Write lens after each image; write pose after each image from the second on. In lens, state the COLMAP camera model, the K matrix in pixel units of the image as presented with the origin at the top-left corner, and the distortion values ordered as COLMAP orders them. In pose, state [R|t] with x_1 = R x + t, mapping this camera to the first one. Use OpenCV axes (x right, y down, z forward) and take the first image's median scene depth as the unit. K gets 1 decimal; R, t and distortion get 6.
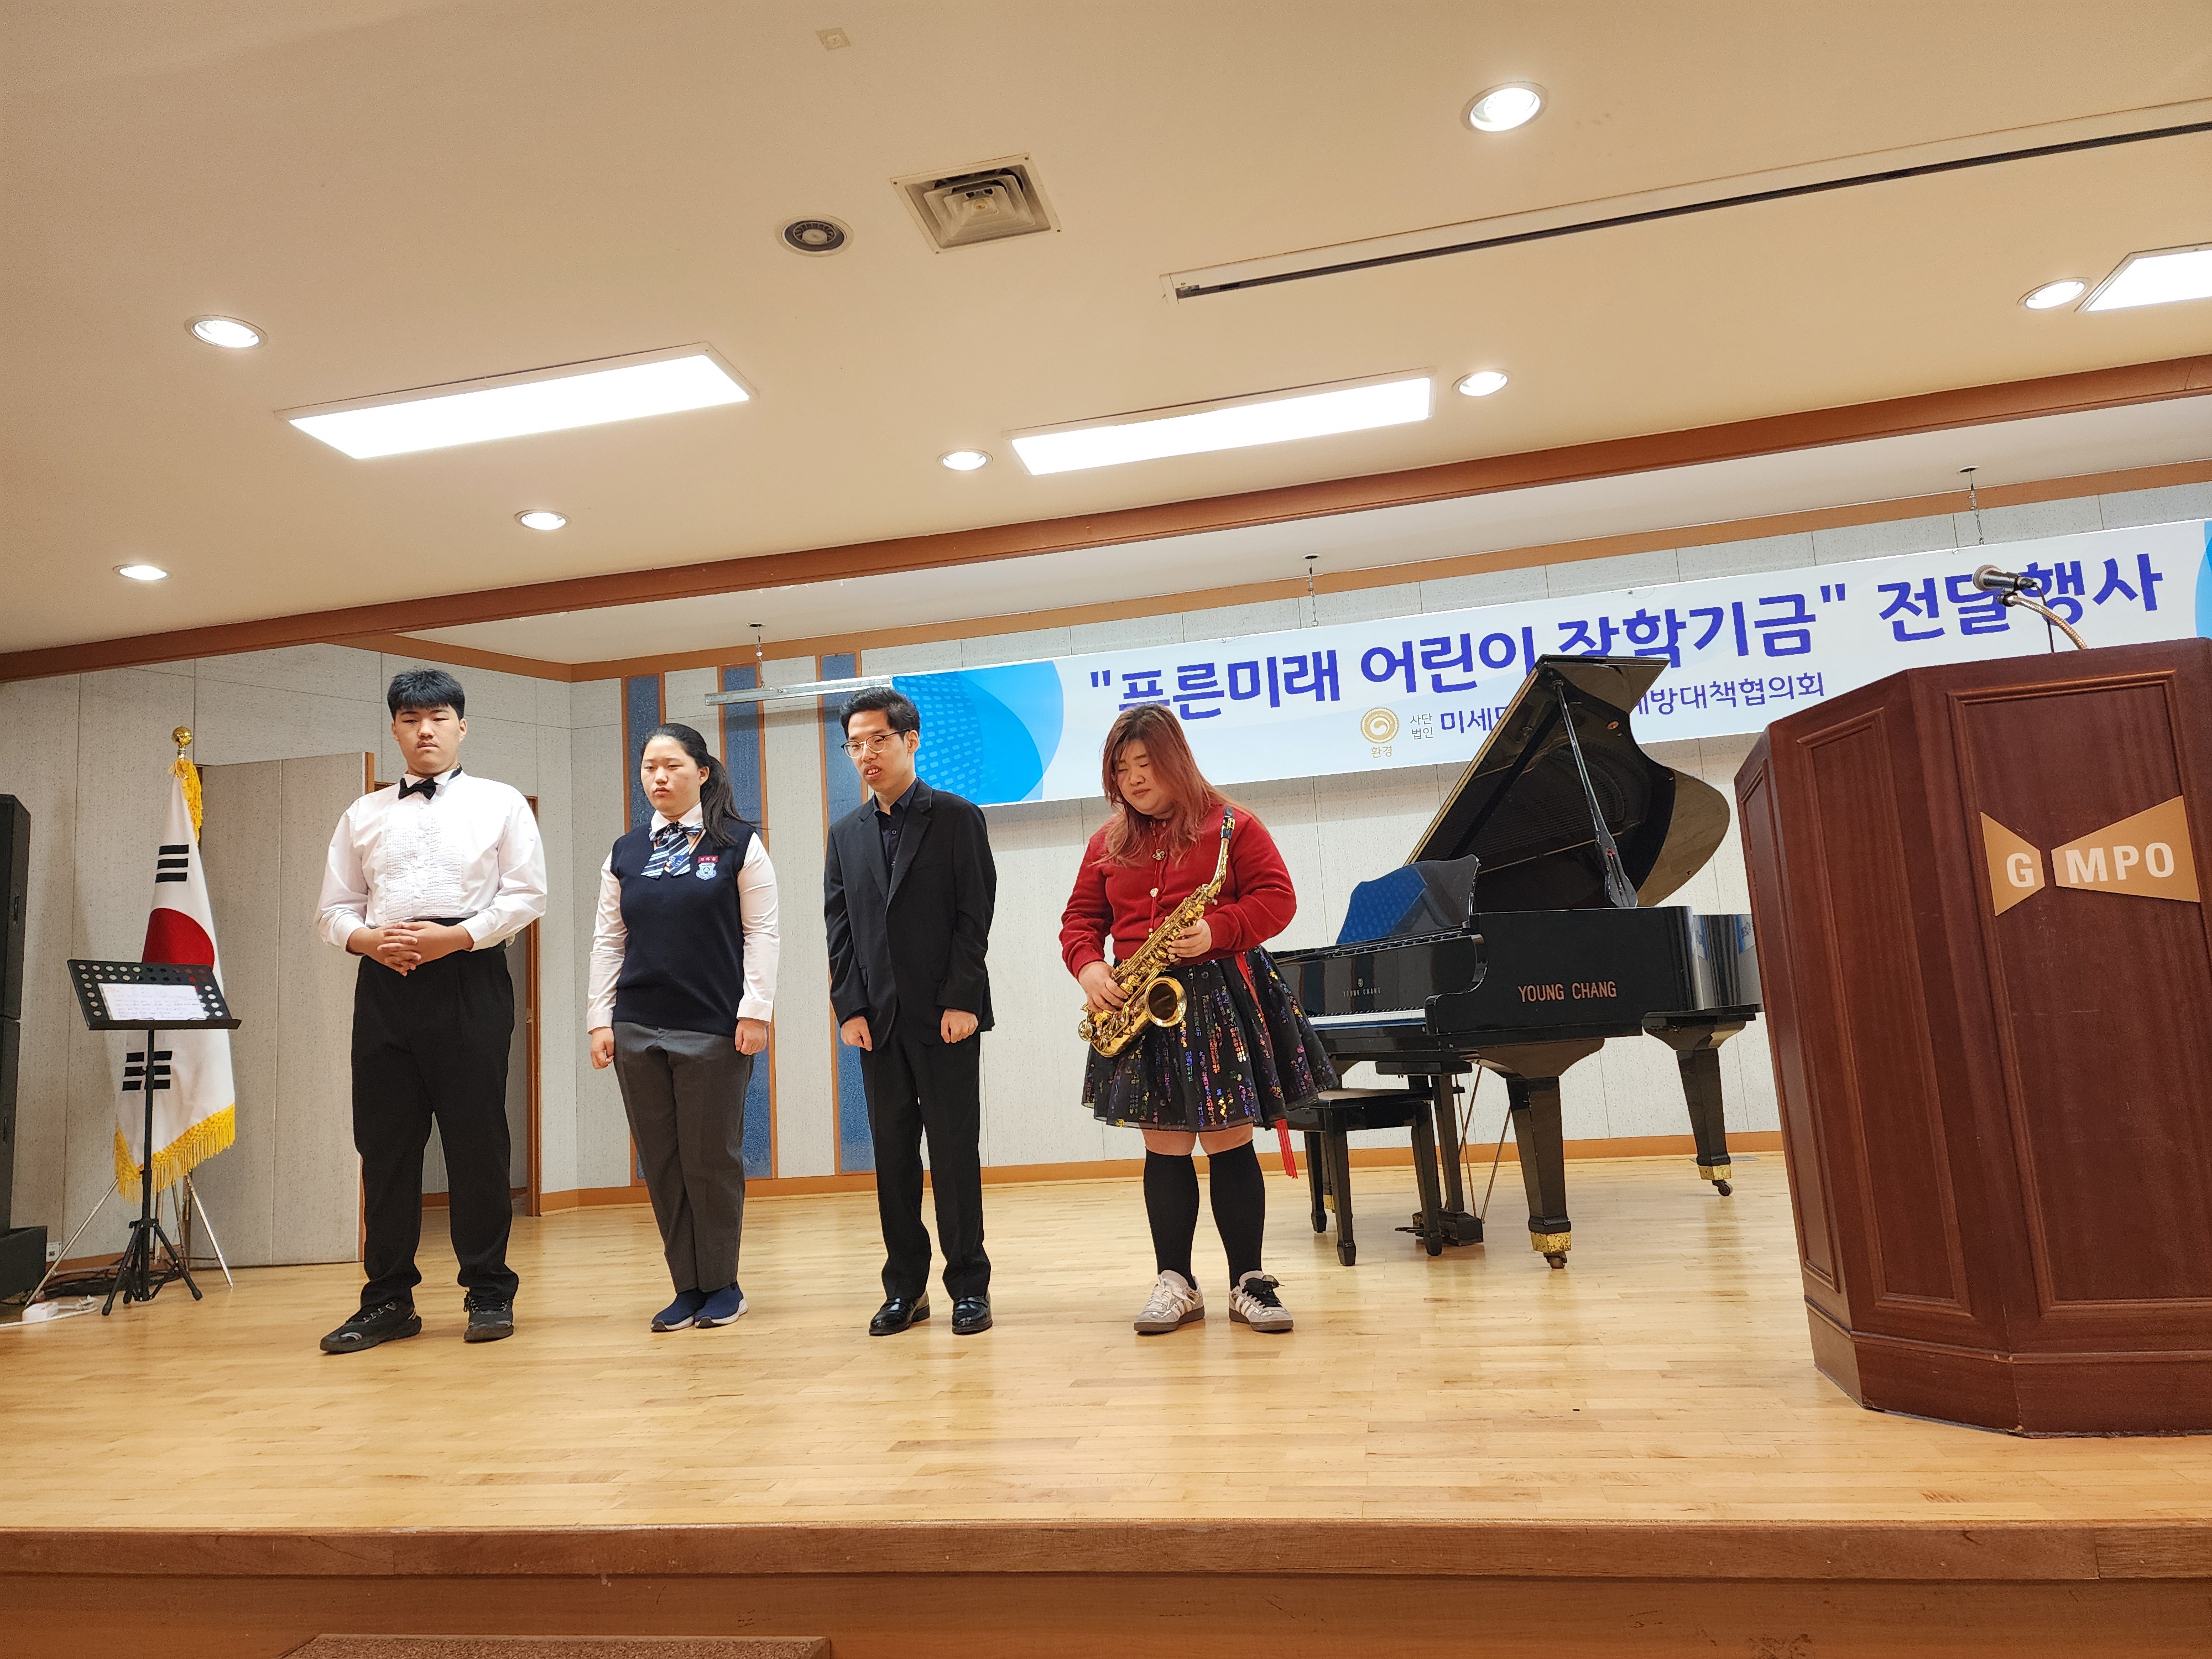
lens RADIAL K [[1456.9, 0, 1096.6], [0, 1456.9, 839.2], [0, 0, 1]] dist [0.079924, -0.063046]
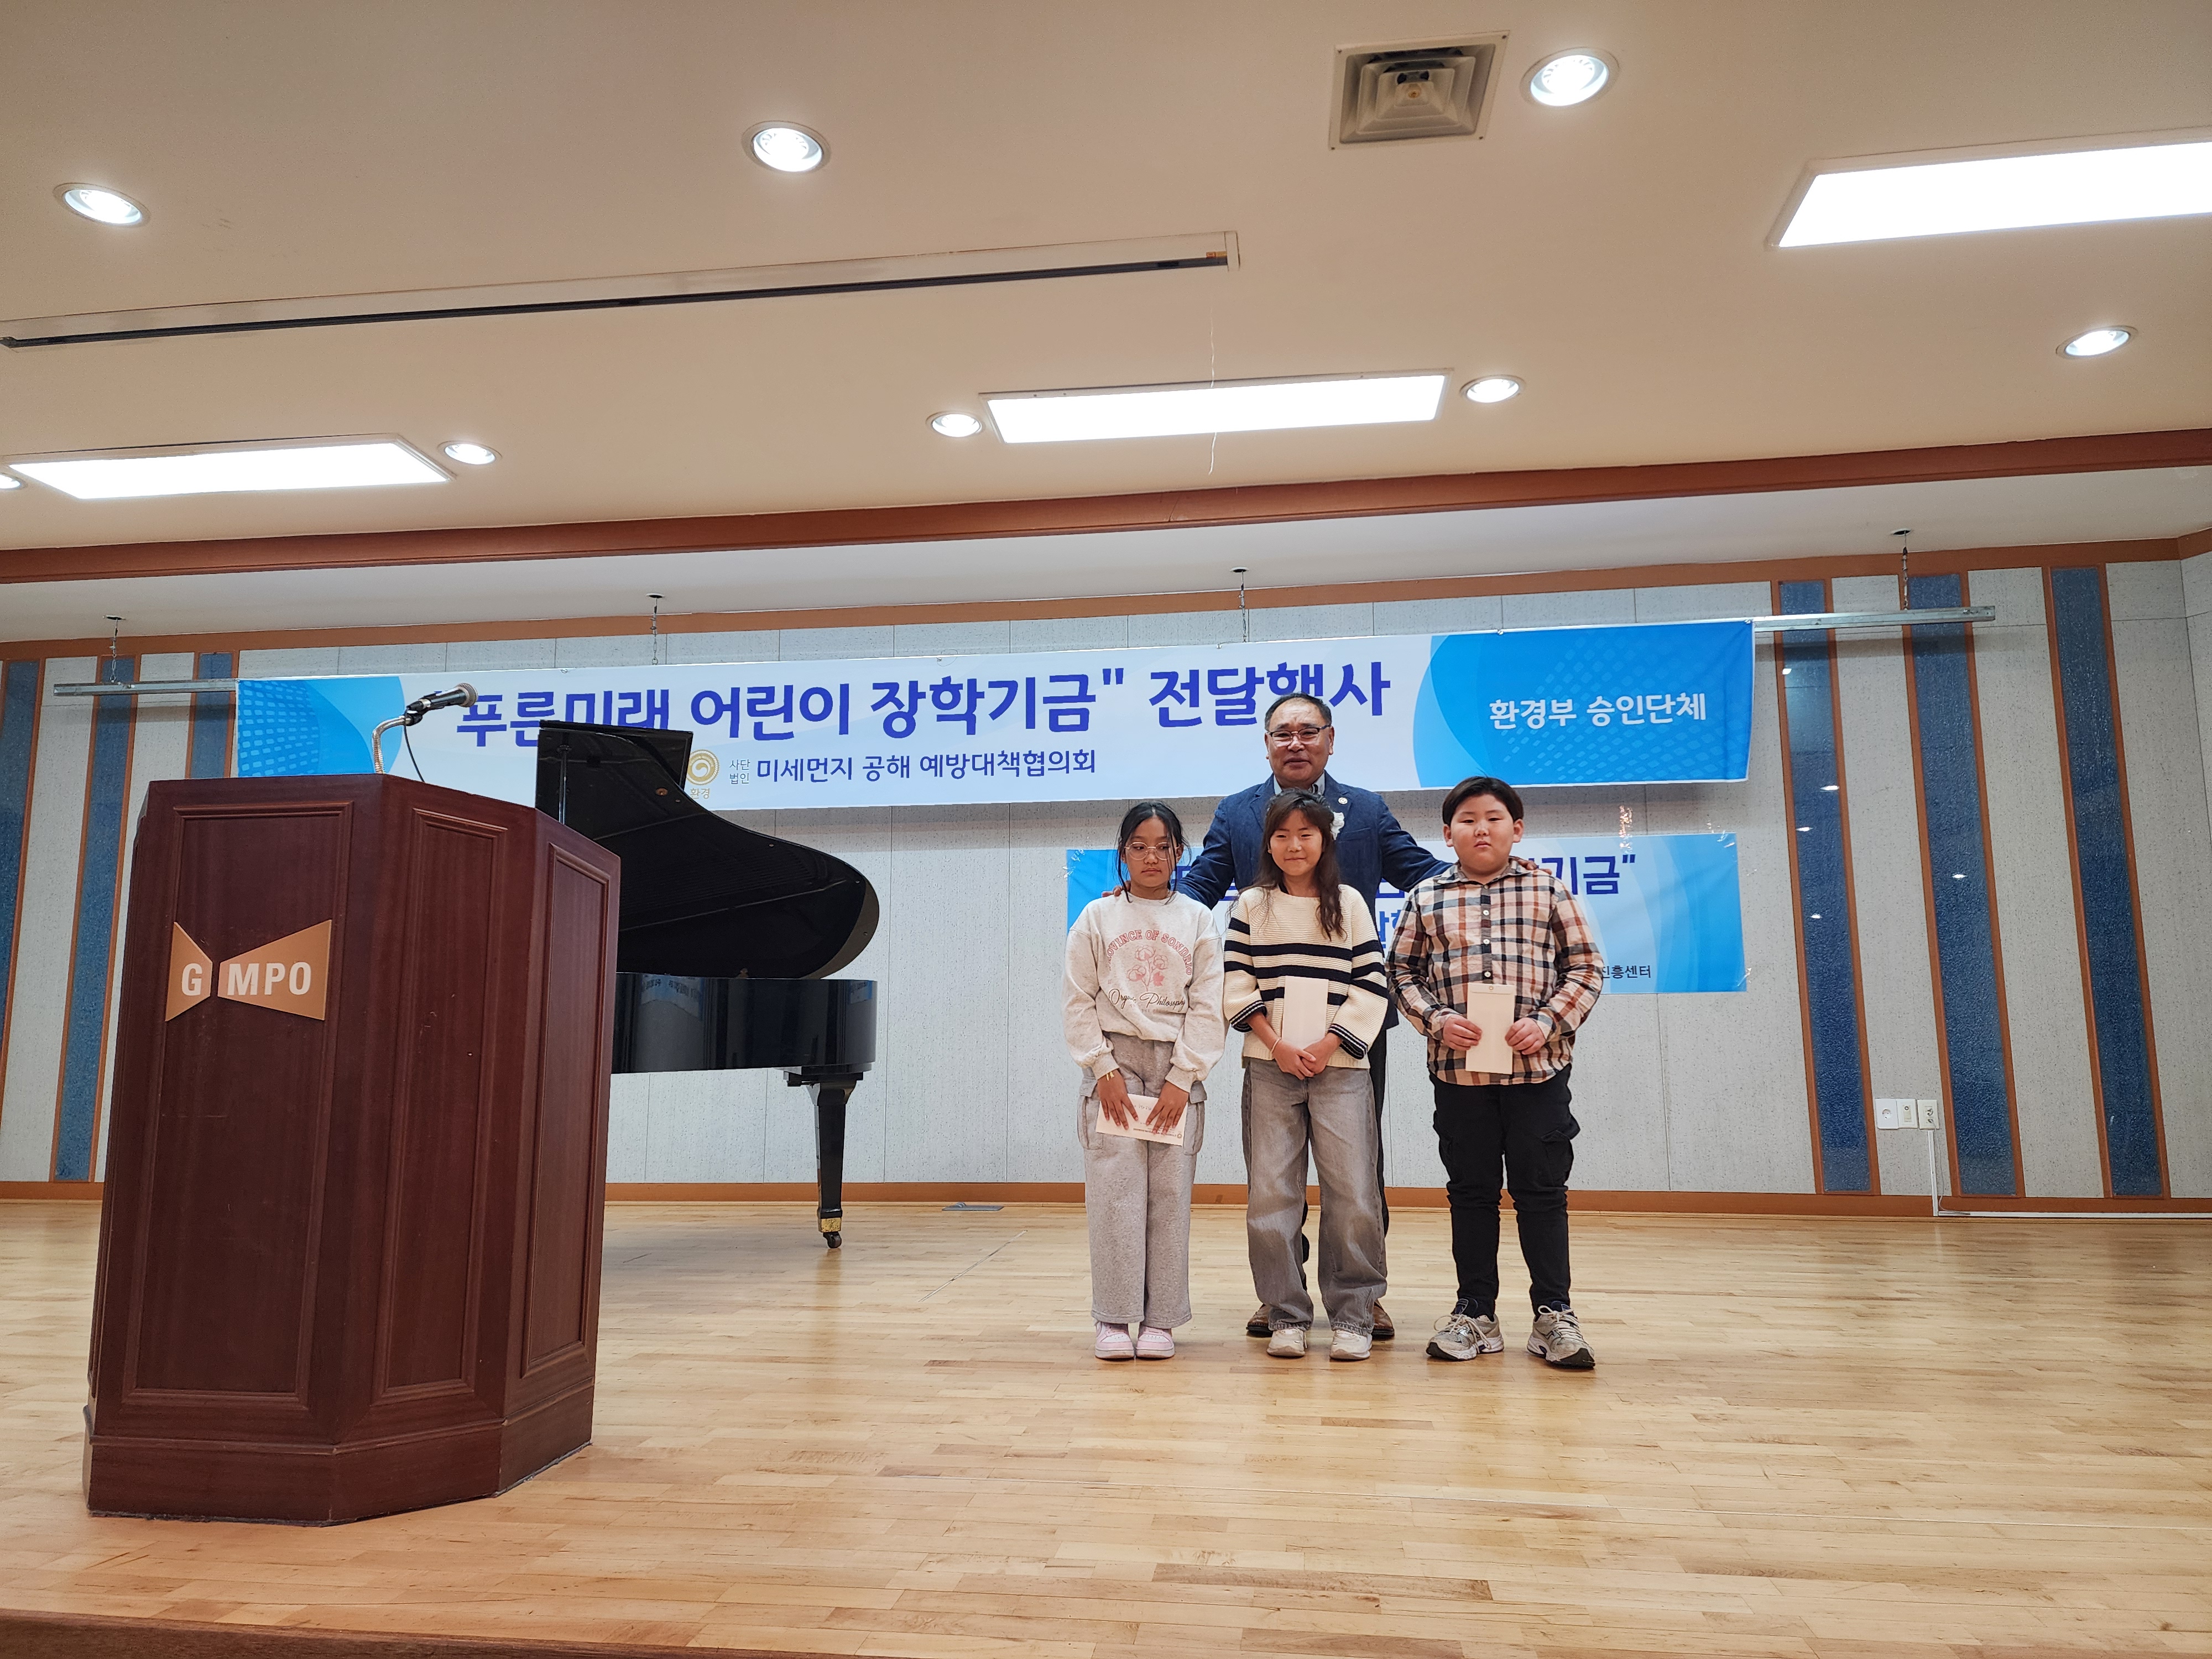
lens RADIAL K [[1441.1, 0, 1108.8], [0, 1441.1, 853.7], [0, 0, 1]] dist [0.181576, -0.222461]
pose [[0.996714, 0.068385, 0.043417, 0.455768], [-0.068693, 0.997622, 0.005648, -0.044755], [-0.042928, -0.008612, 0.999041, -0.035023]]
